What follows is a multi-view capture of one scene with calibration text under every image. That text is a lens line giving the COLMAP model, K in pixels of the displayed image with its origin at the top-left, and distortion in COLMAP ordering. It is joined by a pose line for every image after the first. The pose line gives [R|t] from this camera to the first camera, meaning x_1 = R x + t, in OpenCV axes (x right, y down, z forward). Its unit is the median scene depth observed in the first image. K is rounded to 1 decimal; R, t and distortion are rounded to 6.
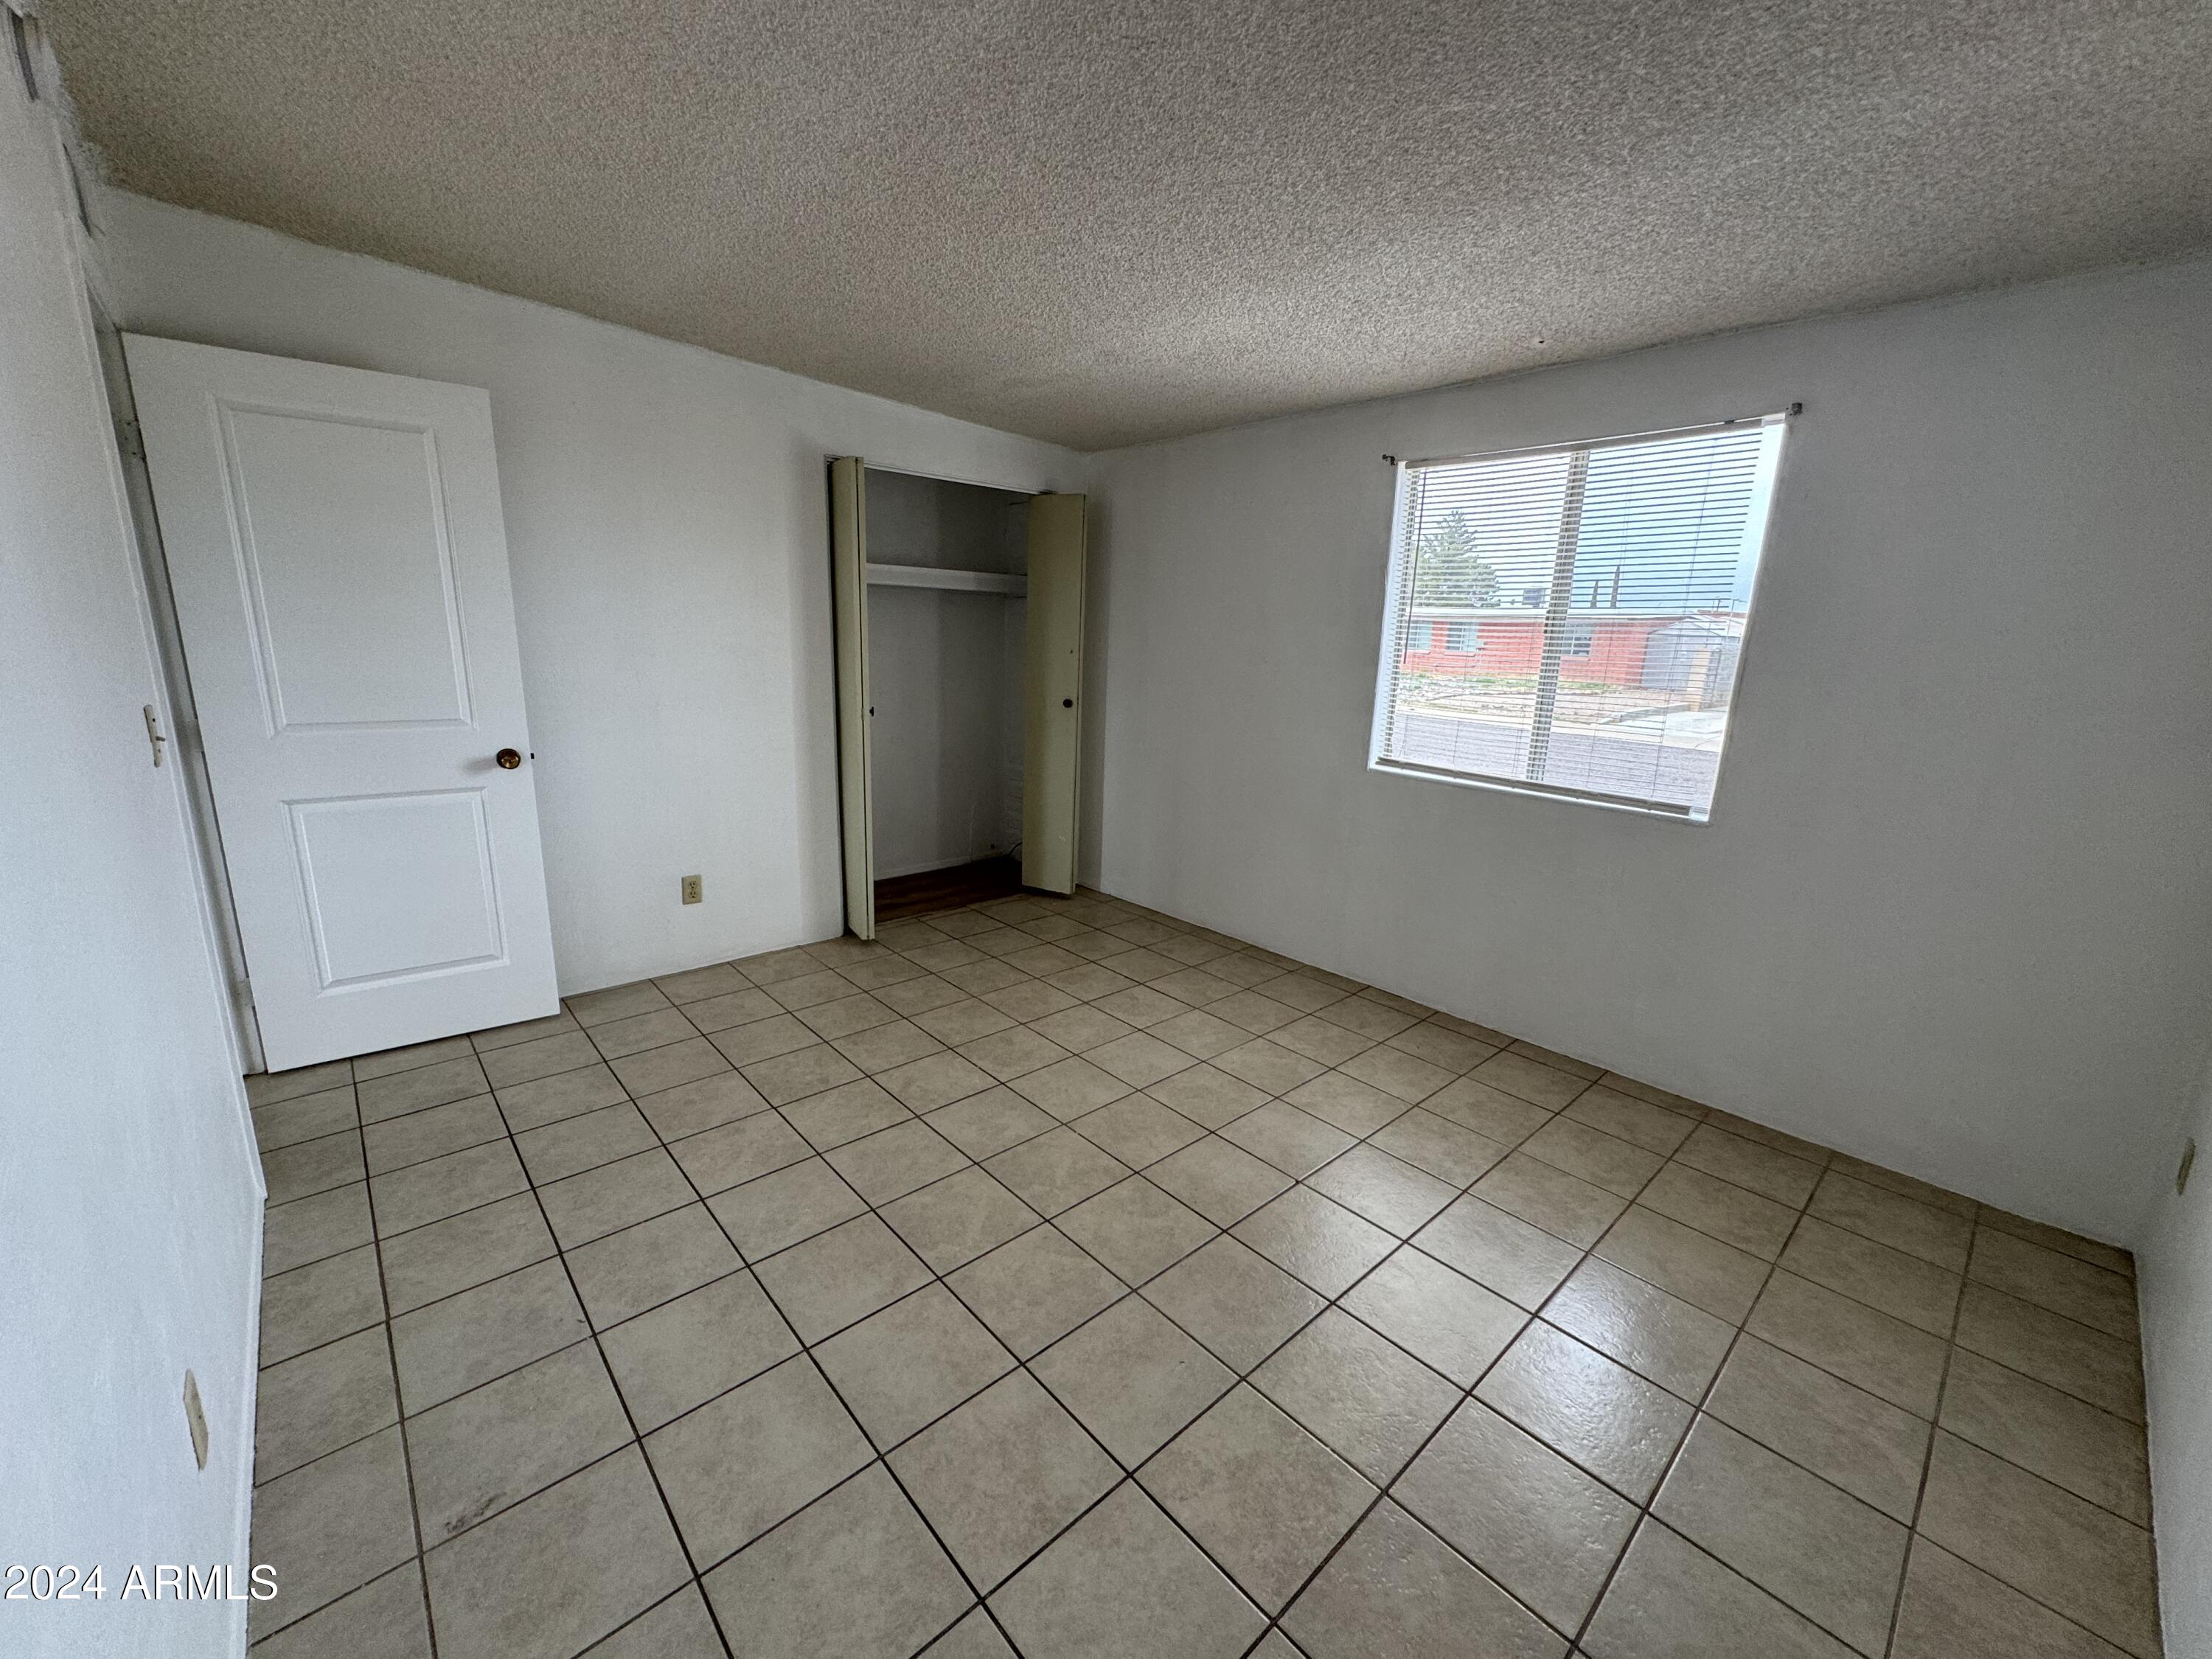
lens RADIAL K [[878.7, 0, 1107.0], [0, 878.7, 830.7], [0, 0, 1]] dist [-0.001624, 0.001259]
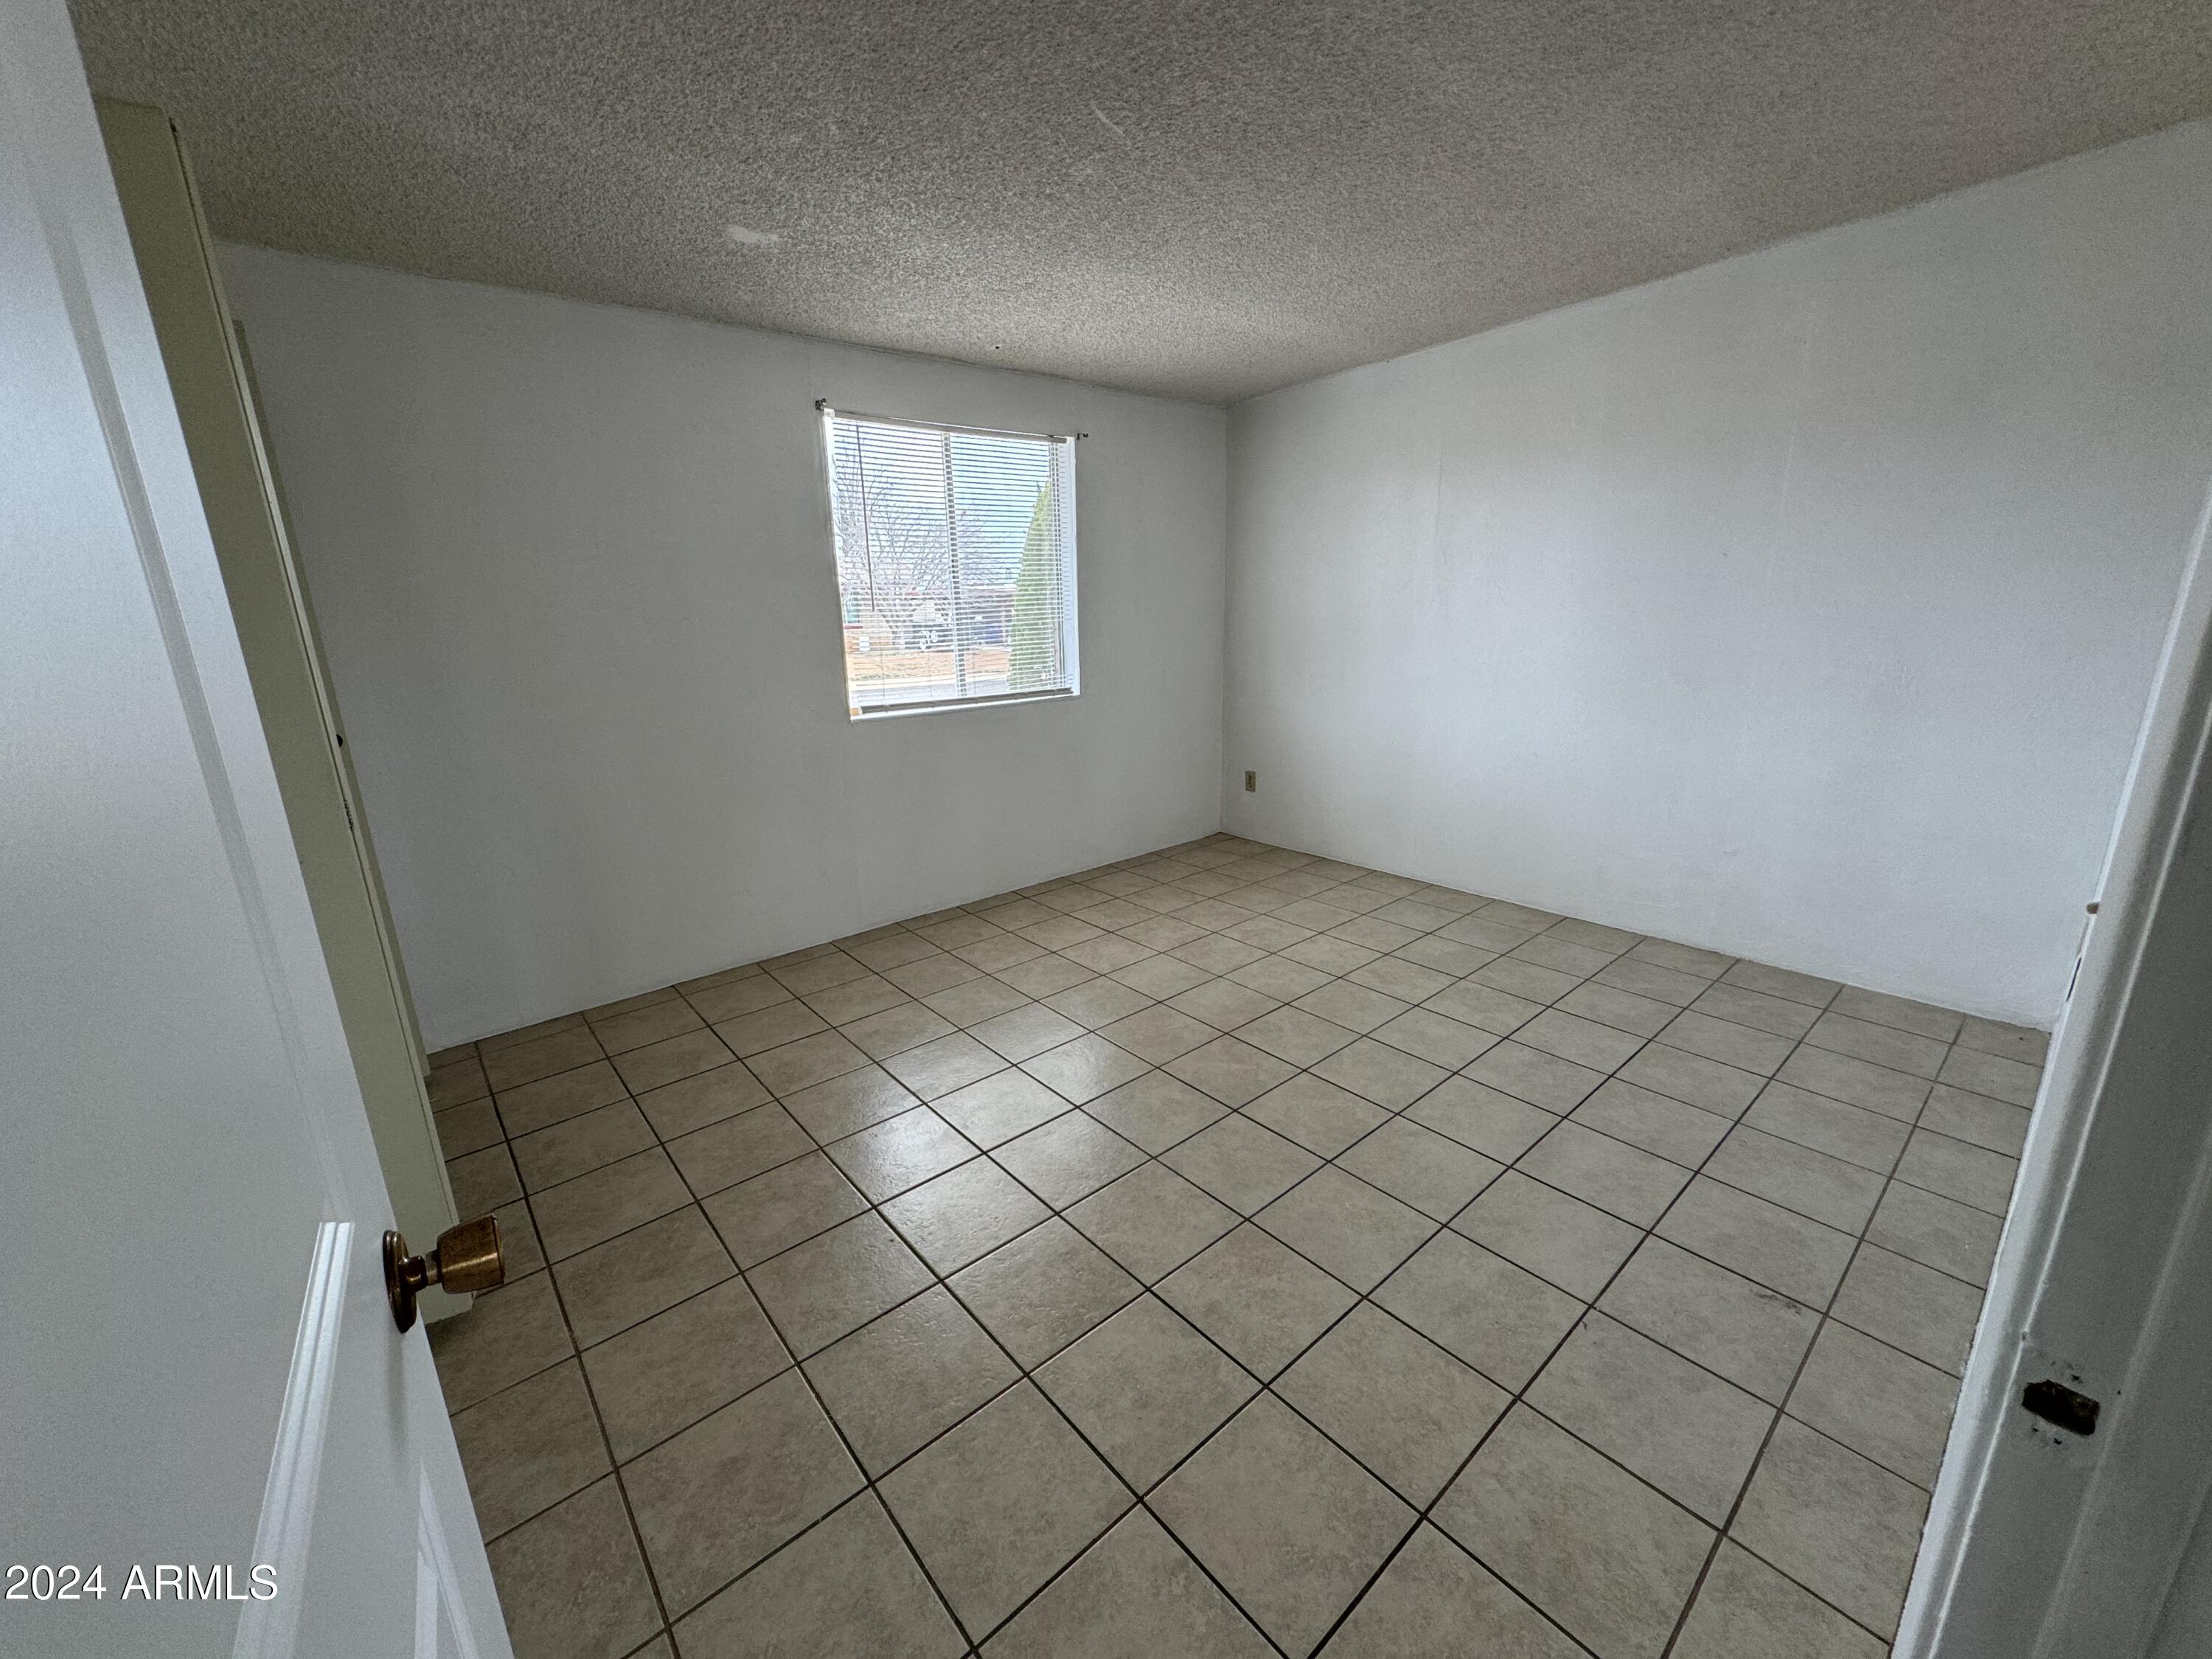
lens RADIAL K [[878.7, 0, 1104.3], [0, 878.7, 828.3], [0, 0, 1]] dist [-0.001624, 0.001259]
pose [[0.029681, -0.289467, 0.956728, -0.963237], [0.248637, 0.929203, 0.273425, -0.222101], [-0.968142, 0.229763, 0.099552, 0.912187]]
